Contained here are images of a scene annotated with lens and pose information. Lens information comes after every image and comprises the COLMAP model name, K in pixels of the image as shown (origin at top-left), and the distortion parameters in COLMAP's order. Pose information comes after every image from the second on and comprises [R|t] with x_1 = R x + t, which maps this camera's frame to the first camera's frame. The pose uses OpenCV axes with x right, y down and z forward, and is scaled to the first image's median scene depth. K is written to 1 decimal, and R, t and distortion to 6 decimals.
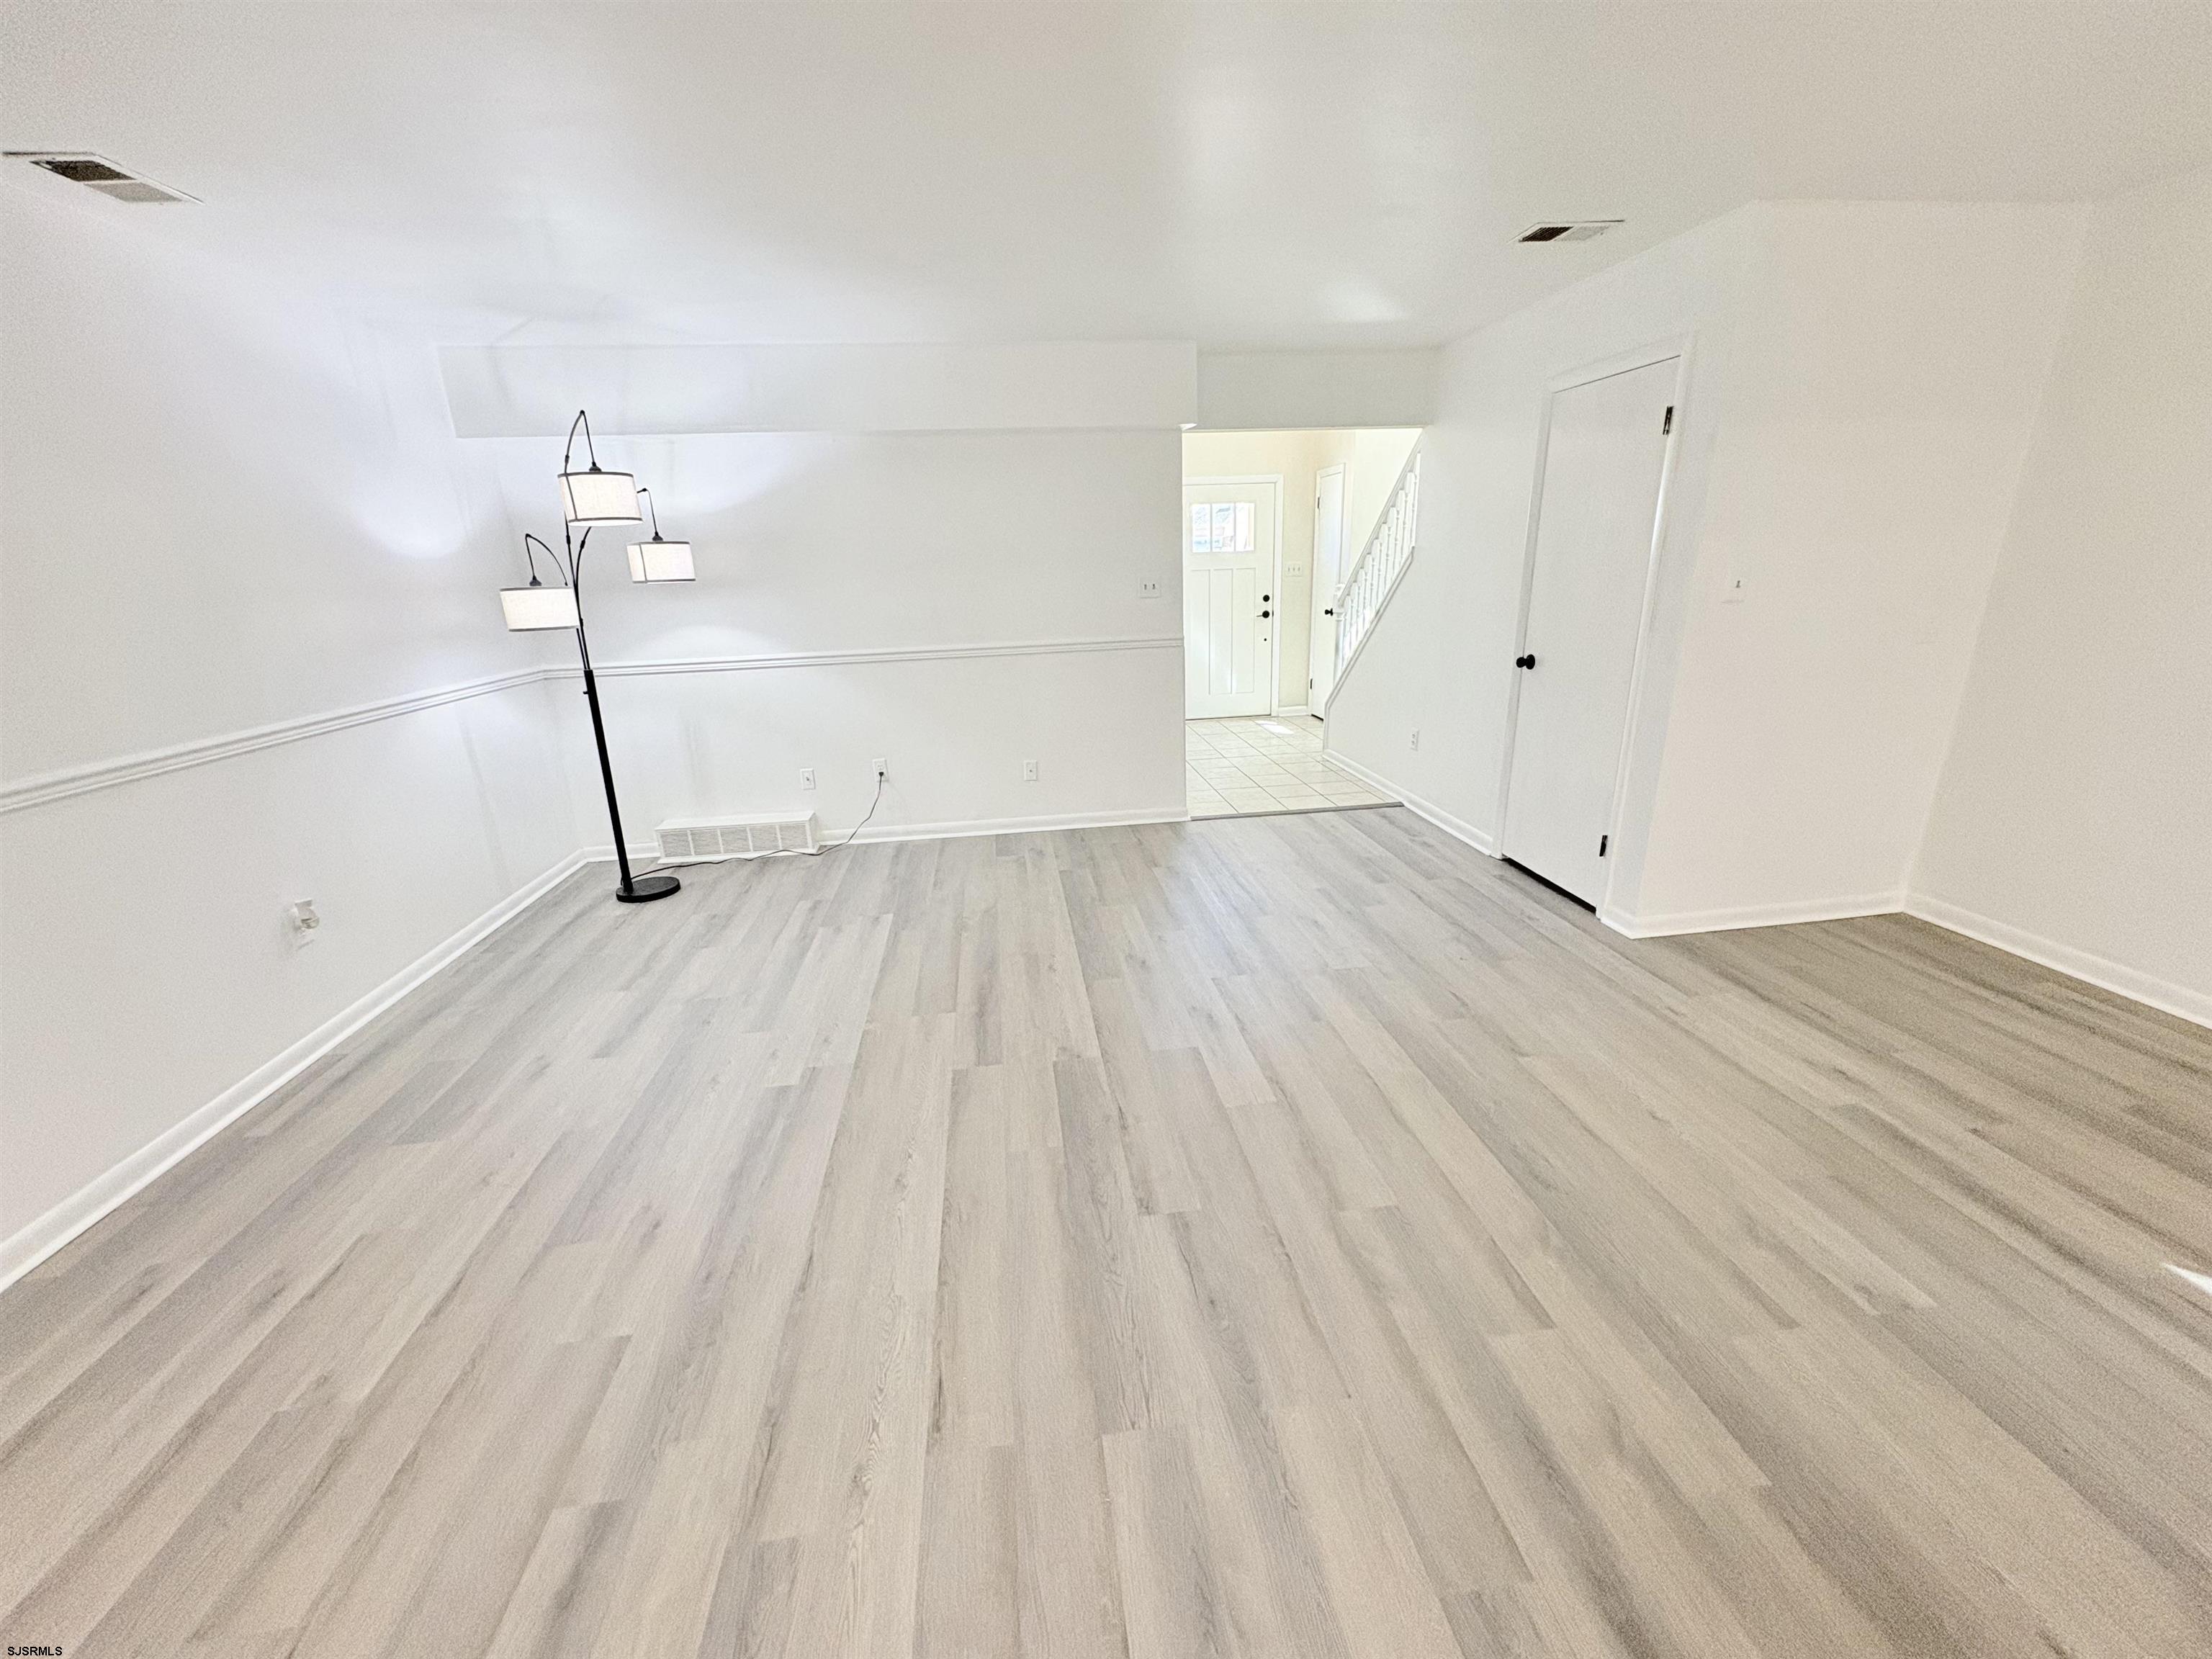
lens RADIAL K [[882.6, 0, 1108.2], [0, 882.6, 829.4], [0, 0, 1]] dist [-0.000794, 0.000437]
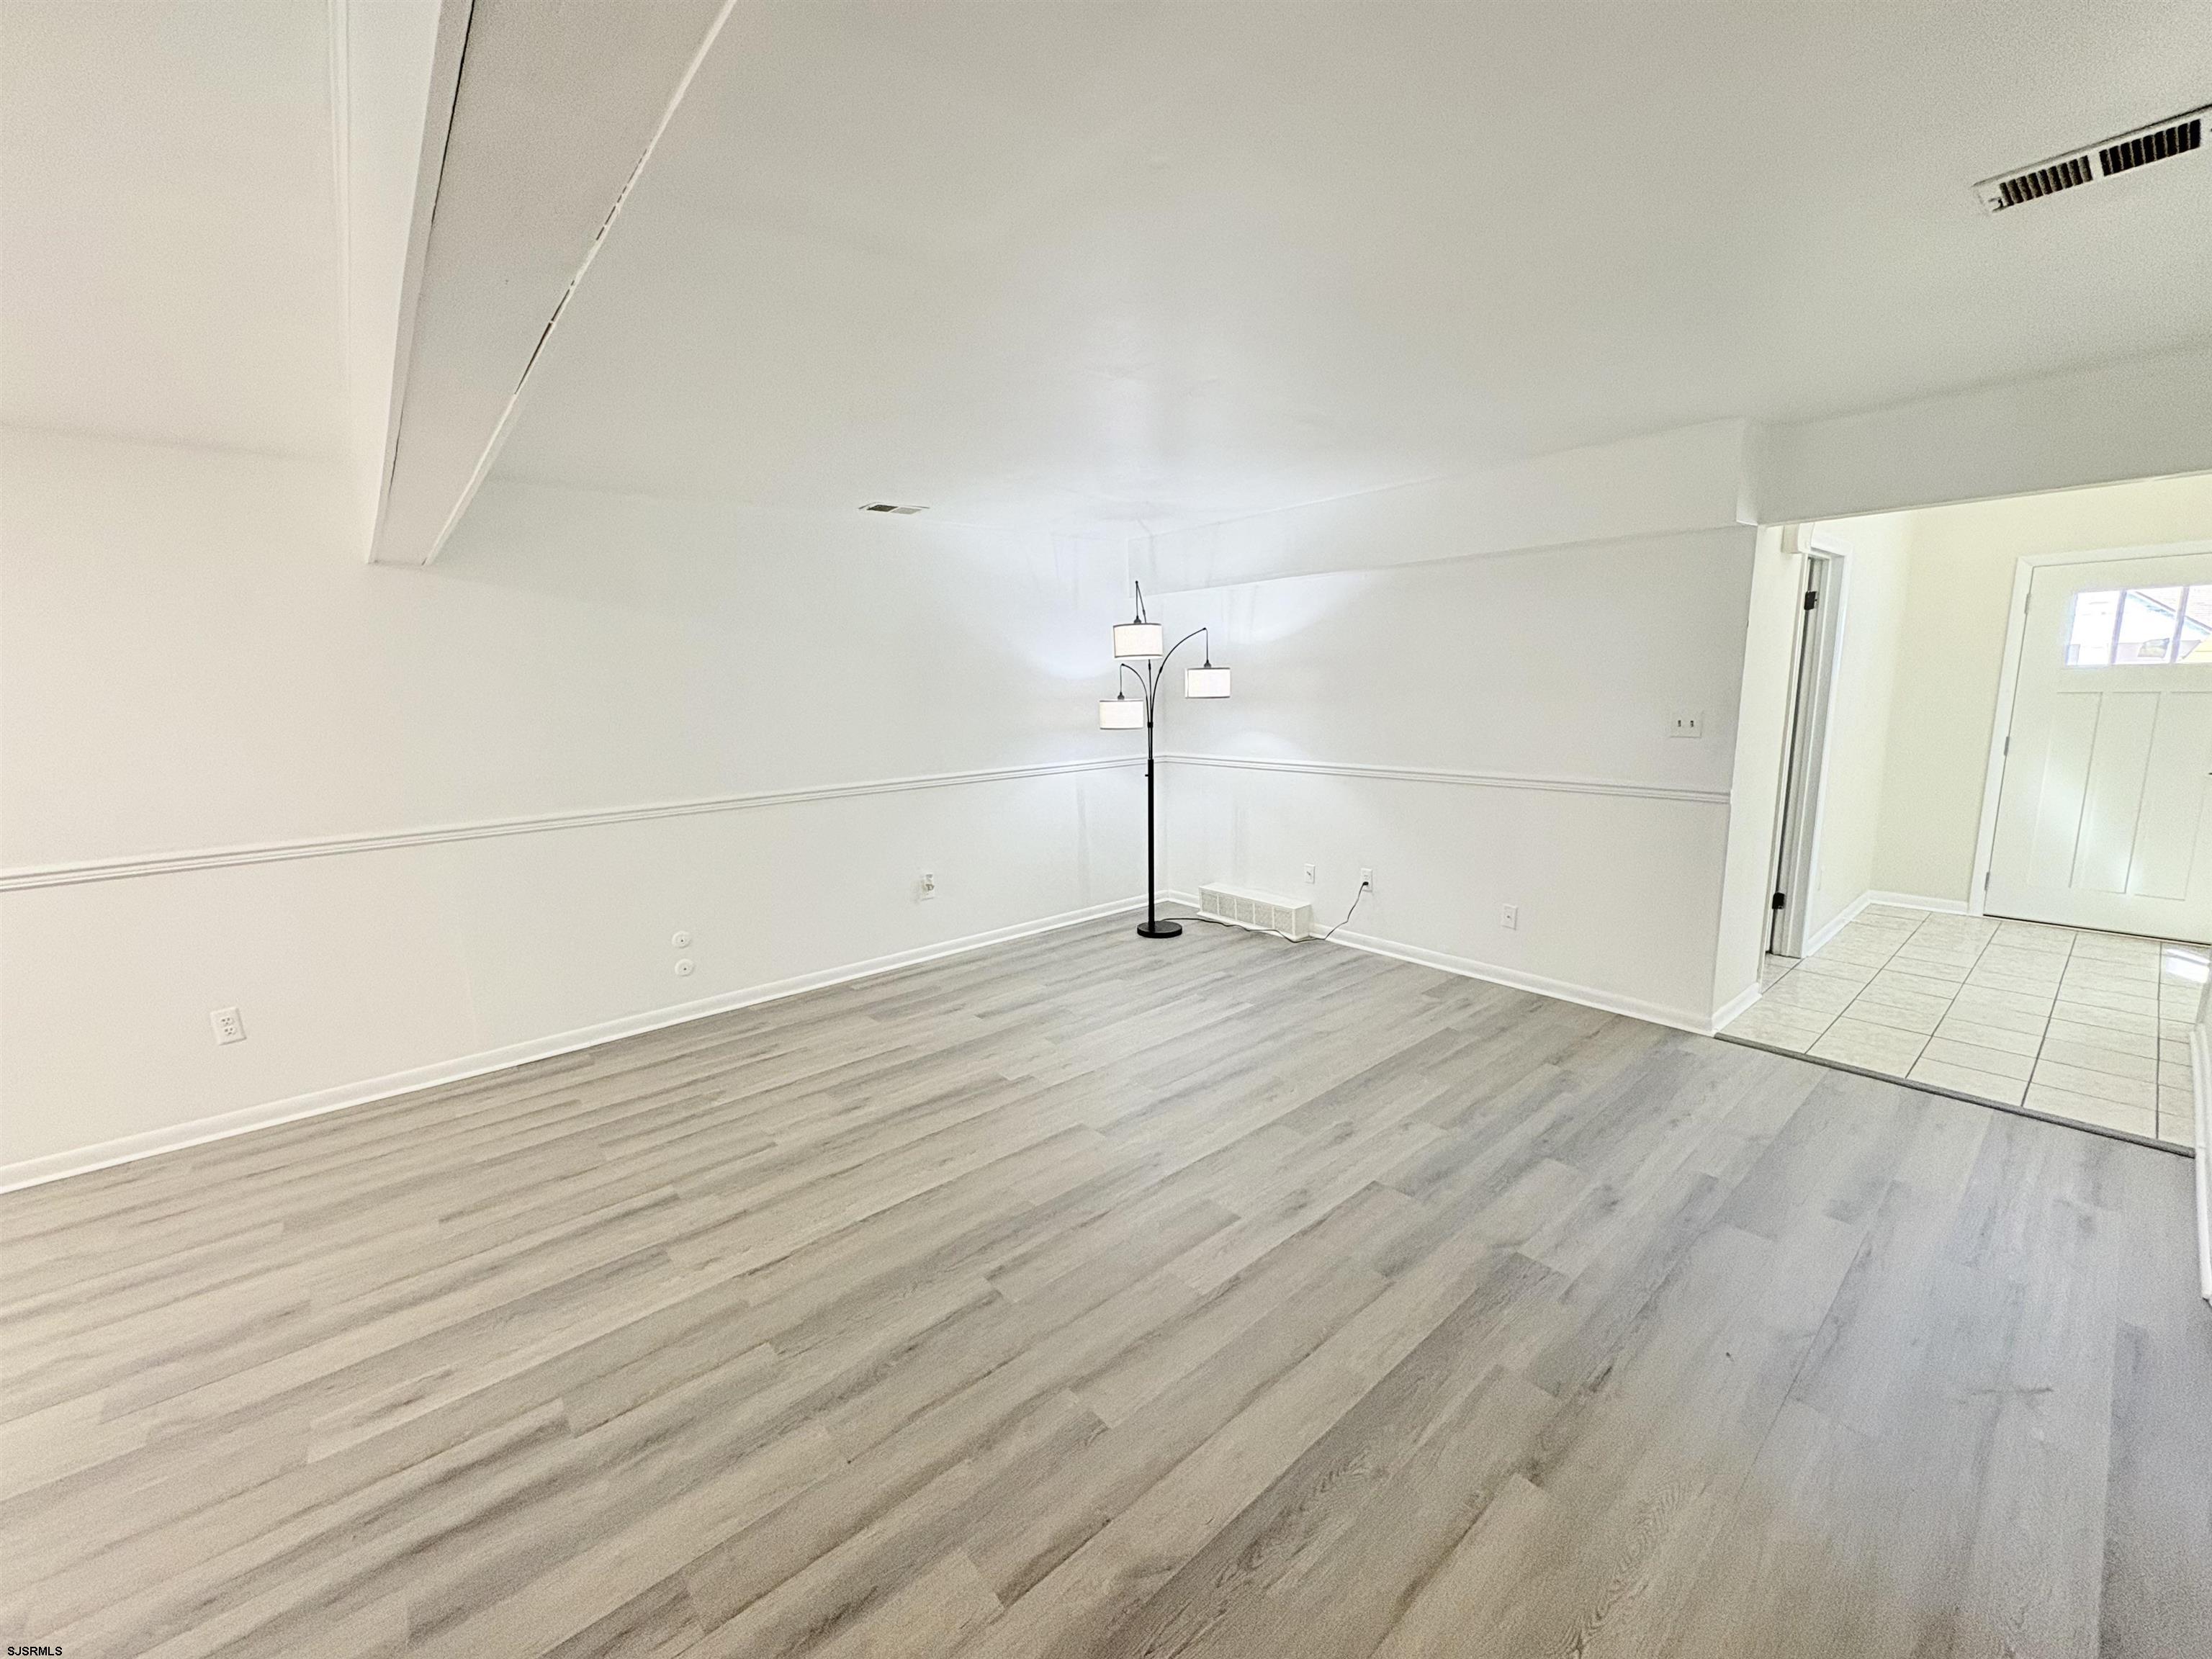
lens RADIAL K [[876.9, 0, 1098.2], [0, 876.9, 830.6], [0, 0, 1]] dist [0.001457, 0.000482]
pose [[0.543415, 0.164013, -0.823286, 0.510609], [-0.237996, 0.970589, 0.036267, -0.107382], [0.805020, 0.176231, 0.566467, 0.195482]]
